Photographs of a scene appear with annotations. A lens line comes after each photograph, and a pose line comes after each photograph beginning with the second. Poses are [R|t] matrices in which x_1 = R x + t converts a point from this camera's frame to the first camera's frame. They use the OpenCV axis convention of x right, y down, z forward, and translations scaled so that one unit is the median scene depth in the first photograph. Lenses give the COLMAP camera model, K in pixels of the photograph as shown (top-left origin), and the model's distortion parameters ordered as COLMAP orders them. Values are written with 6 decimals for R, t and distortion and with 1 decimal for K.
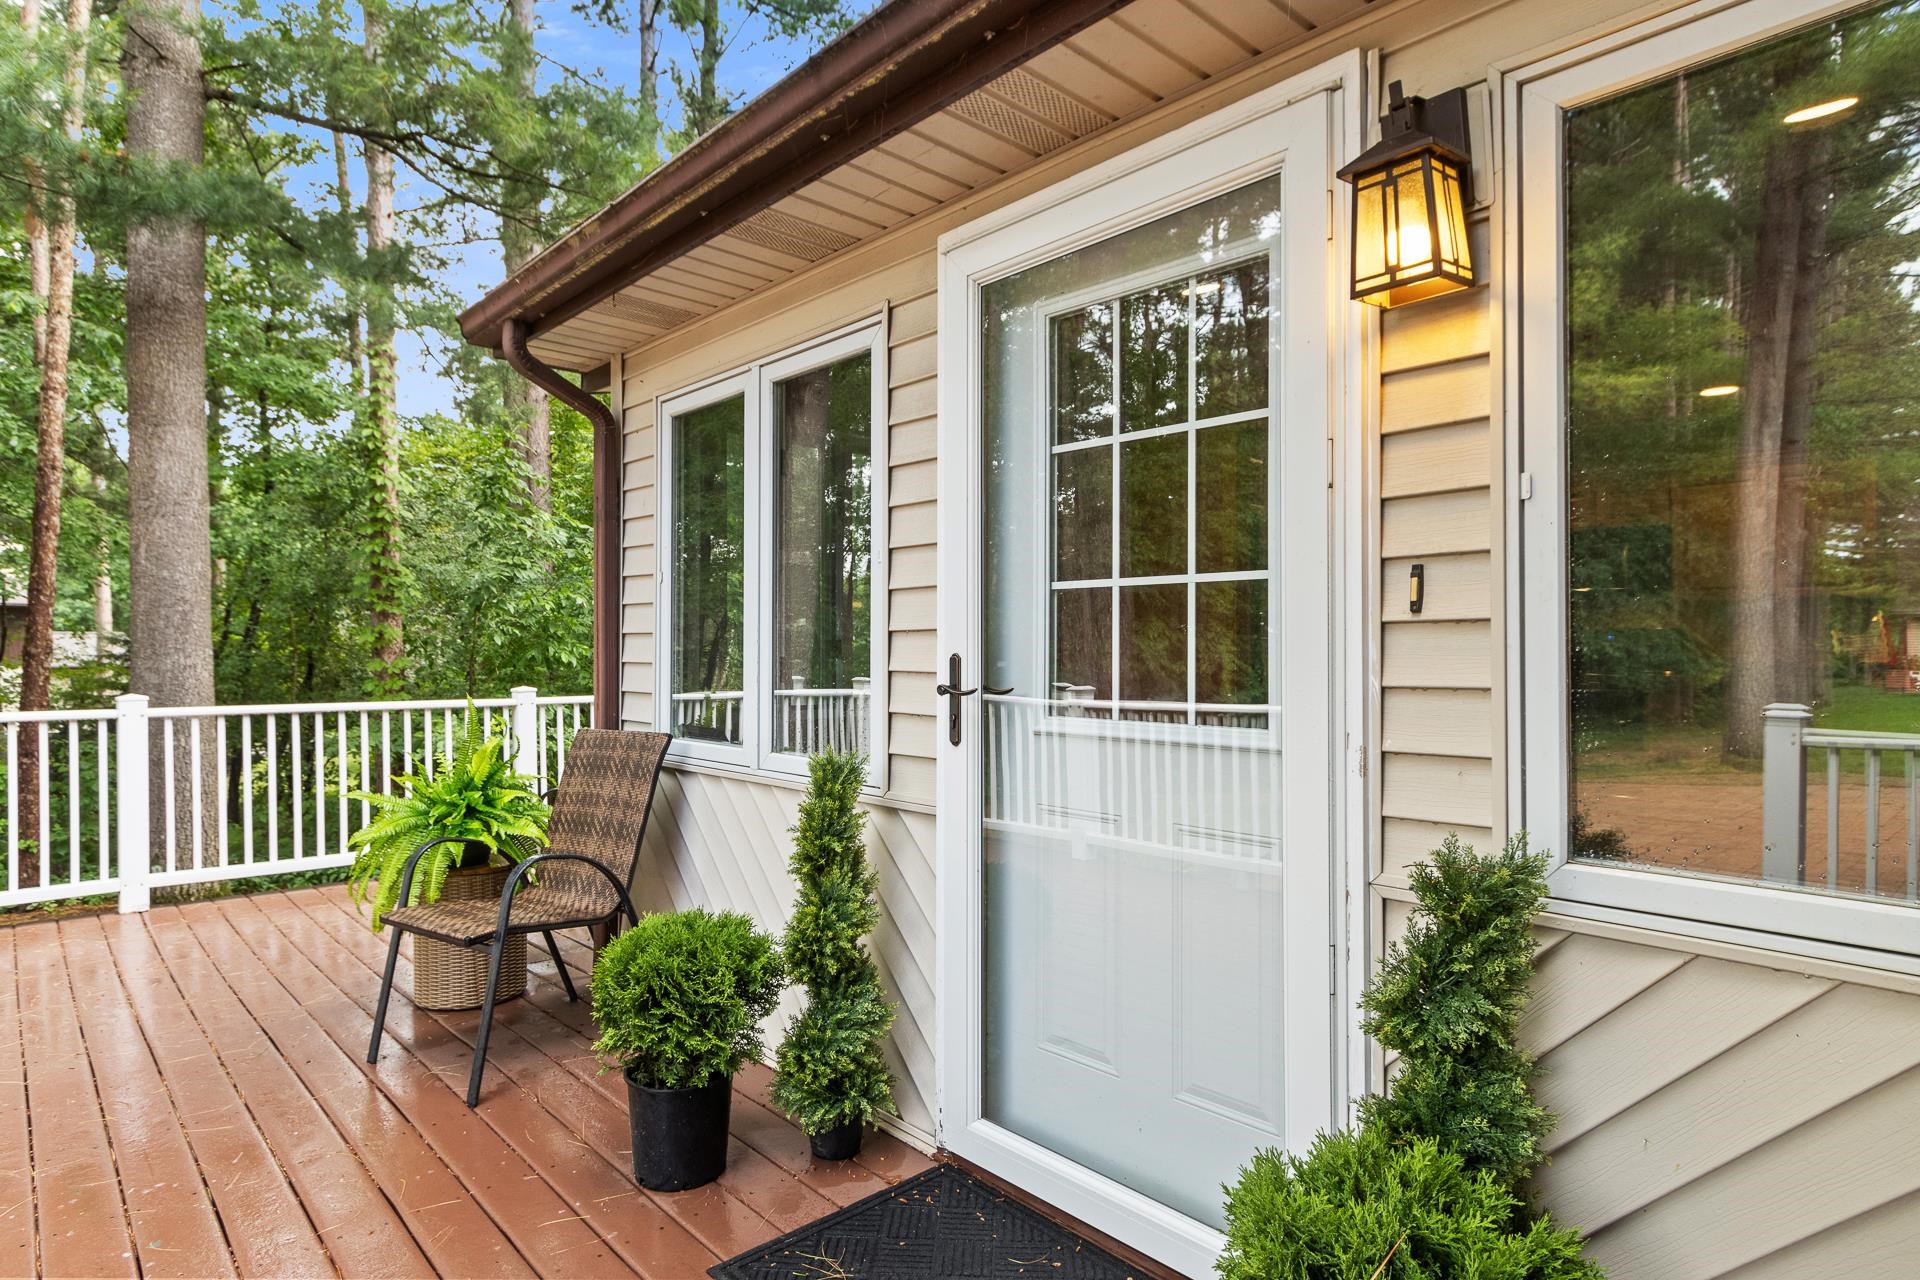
lens RADIAL K [[1045.0, 0, 953.2], [0, 1045.0, 651.4], [0, 0, 1]] dist [0.018238, -0.016566]
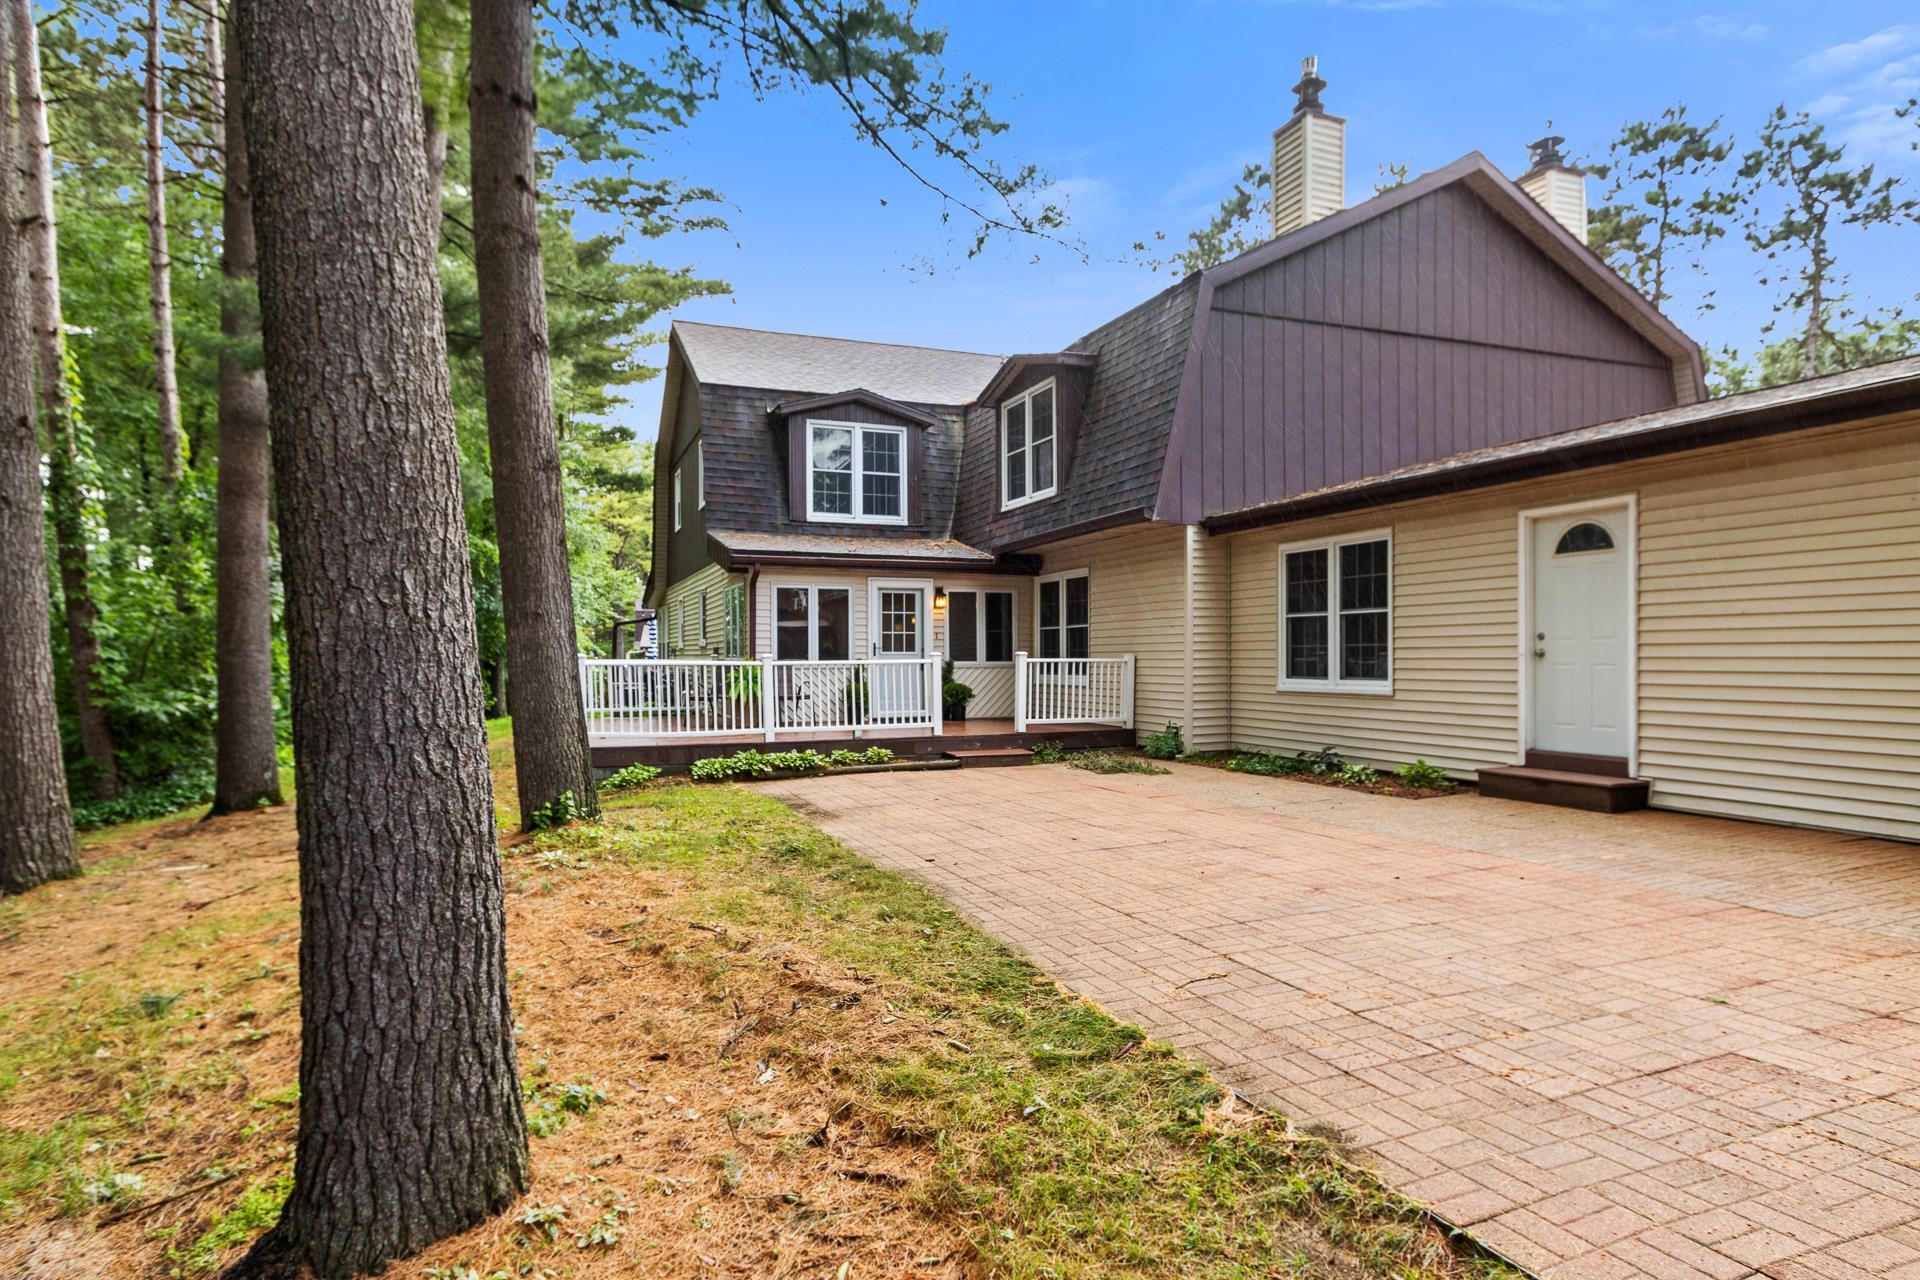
lens RADIAL K [[1045.0, 0, 953.2], [0, 1045.0, 651.4], [0, 0, 1]] dist [0.018238, -0.016566]
pose [[0.356212, 0.005262, 0.934390, -5.885117], [0.004500, 0.999963, -0.007347, 0.105835], [-0.934394, 0.006822, 0.356175, -1.790131]]
